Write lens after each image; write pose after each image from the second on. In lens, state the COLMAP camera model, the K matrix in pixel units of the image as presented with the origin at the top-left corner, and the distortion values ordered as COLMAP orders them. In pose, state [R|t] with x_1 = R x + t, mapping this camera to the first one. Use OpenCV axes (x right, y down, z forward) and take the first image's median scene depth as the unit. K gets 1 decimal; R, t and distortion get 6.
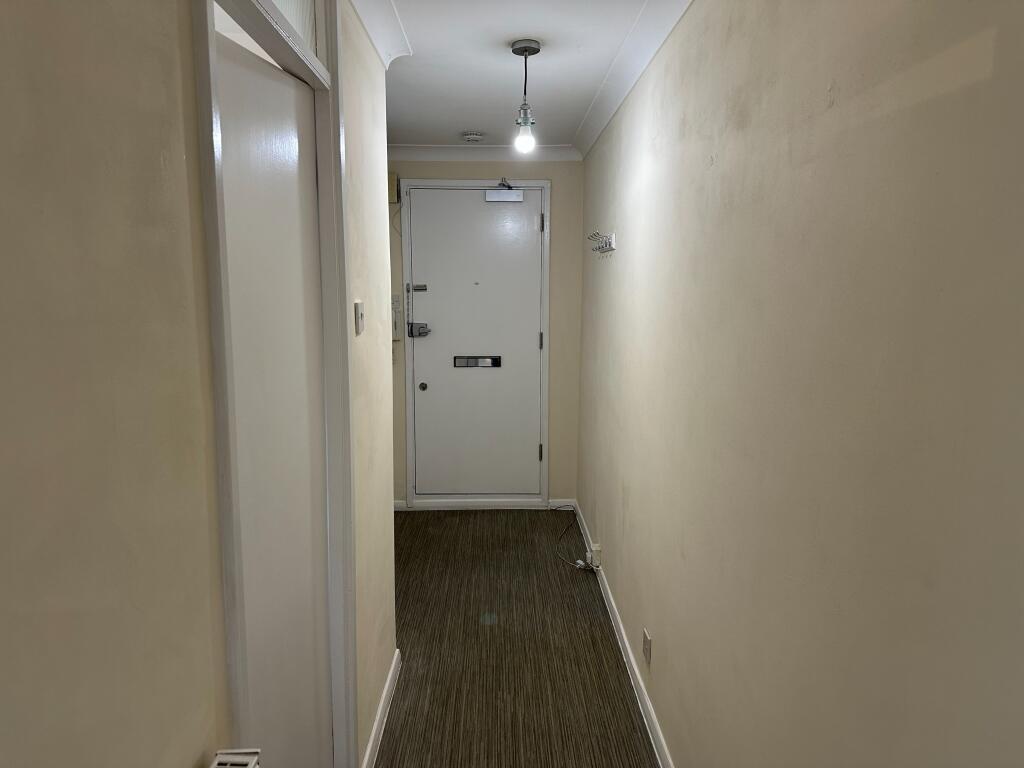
lens RADIAL K [[721.0, 0, 511.1], [0, 721.0, 384.9], [0, 0, 1]] dist [0.072827, -0.096853]
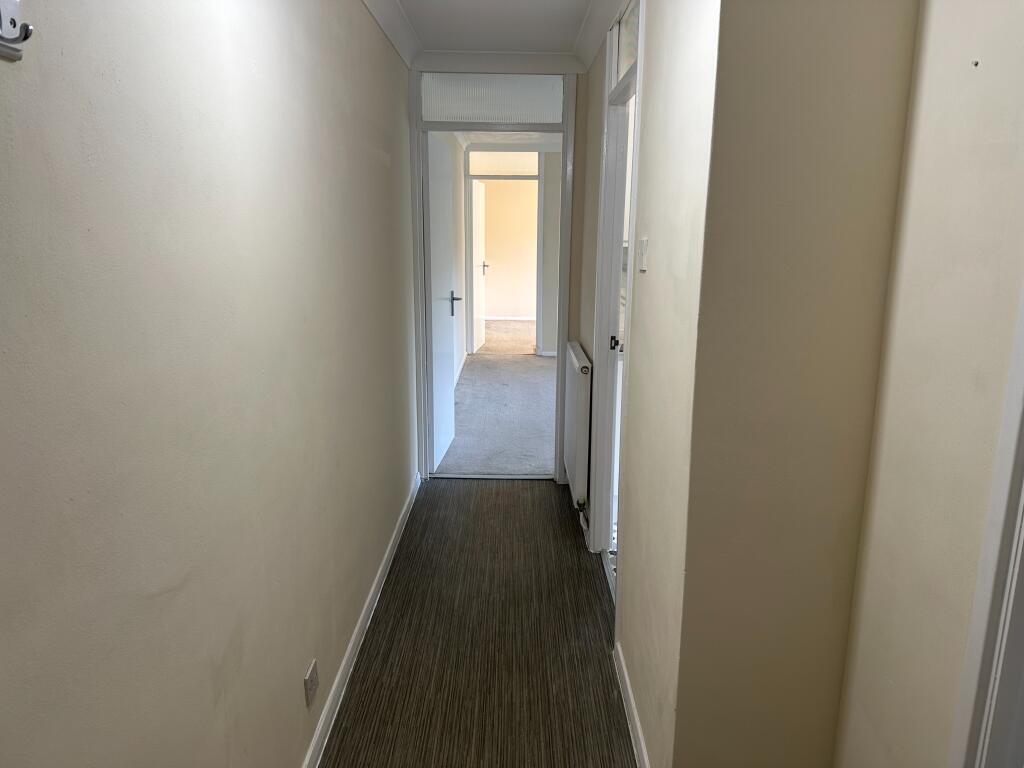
lens RADIAL K [[721.0, 0, 510.4], [0, 721.0, 383.5], [0, 0, 1]] dist [0.072827, -0.096853]
pose [[-0.999338, -0.031551, 0.018137, -0.033254], [-0.023301, 0.937551, 0.347066, -0.235488], [-0.027955, 0.346414, -0.937665, 1.725101]]
